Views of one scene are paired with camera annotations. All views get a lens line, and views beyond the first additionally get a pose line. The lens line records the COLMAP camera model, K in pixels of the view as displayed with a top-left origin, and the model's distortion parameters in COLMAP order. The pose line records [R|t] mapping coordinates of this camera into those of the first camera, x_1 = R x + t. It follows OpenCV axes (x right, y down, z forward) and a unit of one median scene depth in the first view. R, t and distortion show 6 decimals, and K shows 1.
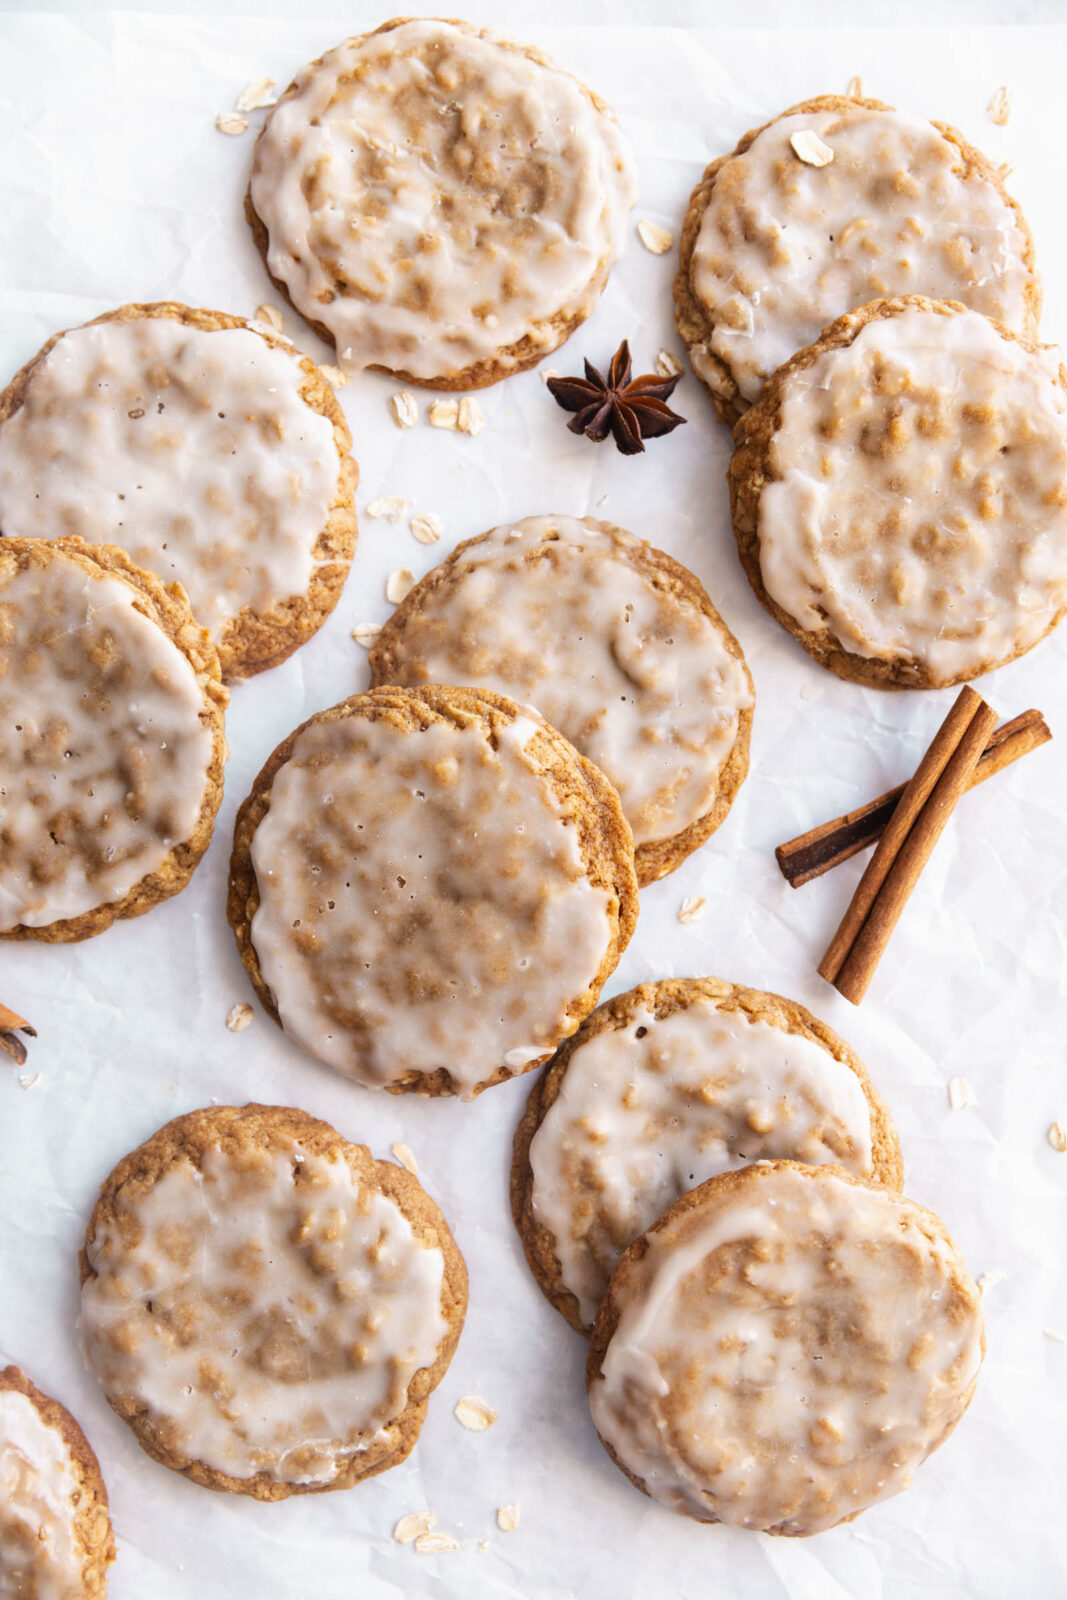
lens RADIAL K [[1847.9, 0, 533.5], [0, 1847.9, 800.0], [0, 0, 1]] dist [0.003924, -0.014662]
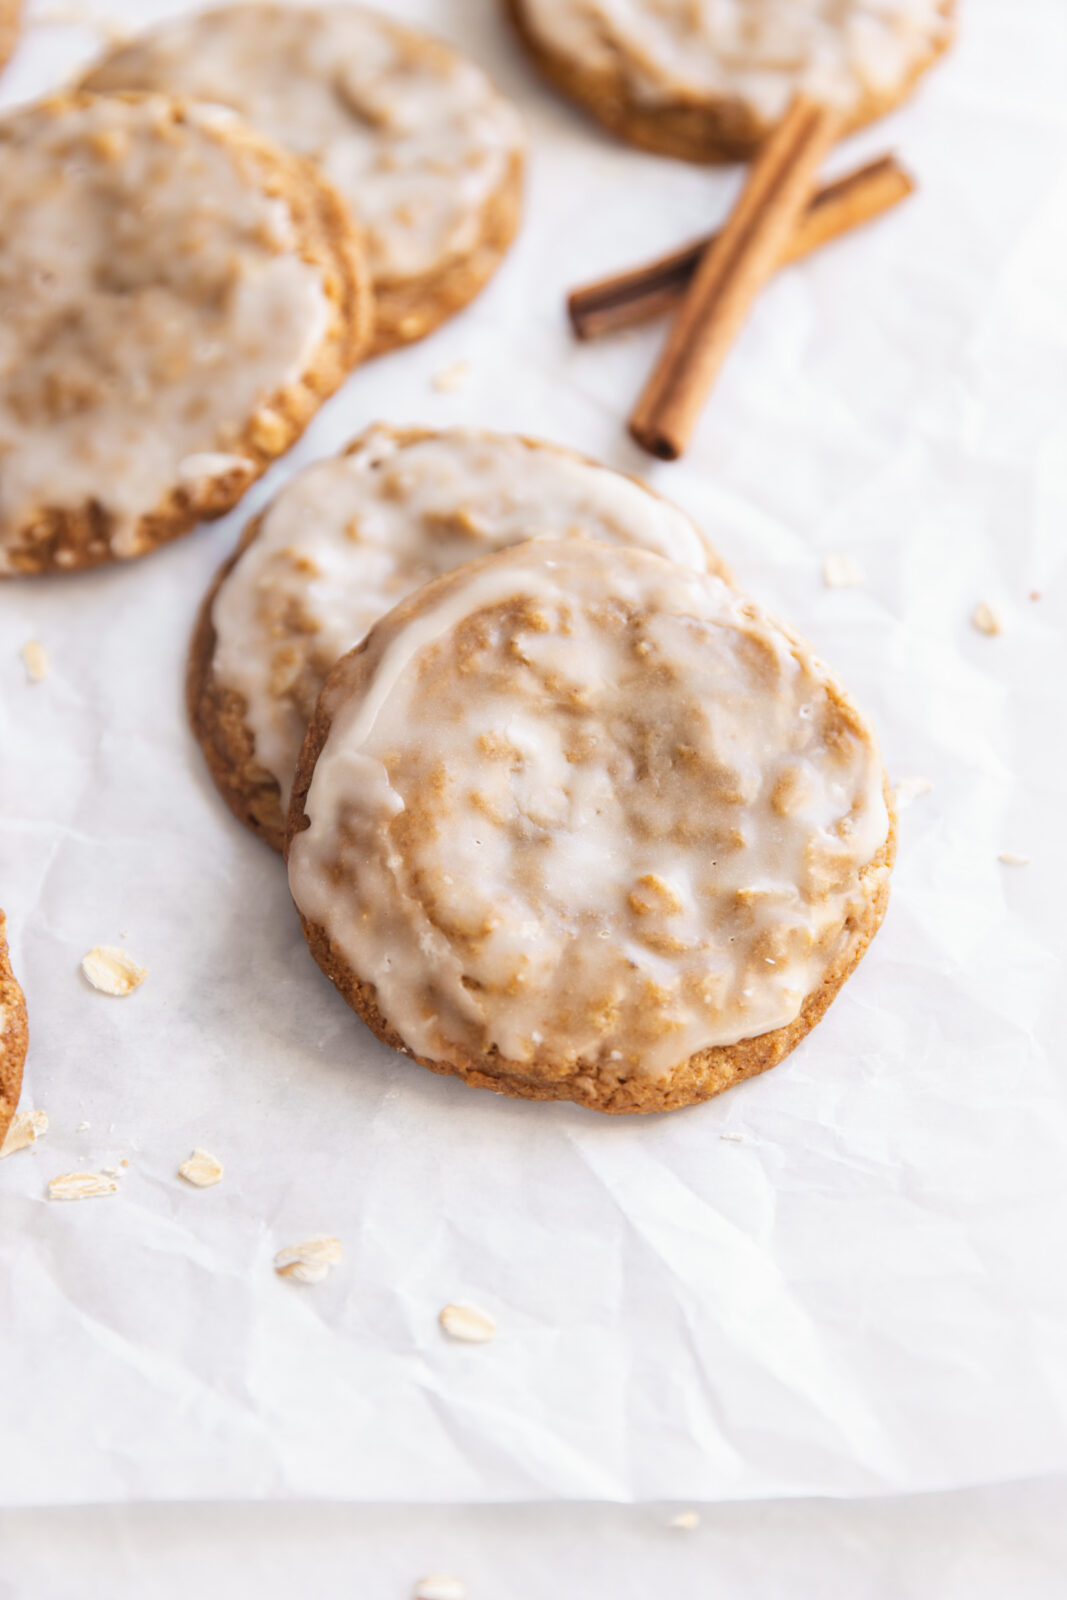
lens RADIAL K [[3067.0, 0, 533.5], [0, 3067.0, 800.0], [0, 0, 1]] dist [0.004381, 0.077085]
pose [[0.999656, -0.024981, 0.007988, 0.106931], [0.025210, 0.831261, -0.555311, 0.893483], [0.007232, 0.555321, 0.831605, 0.088569]]
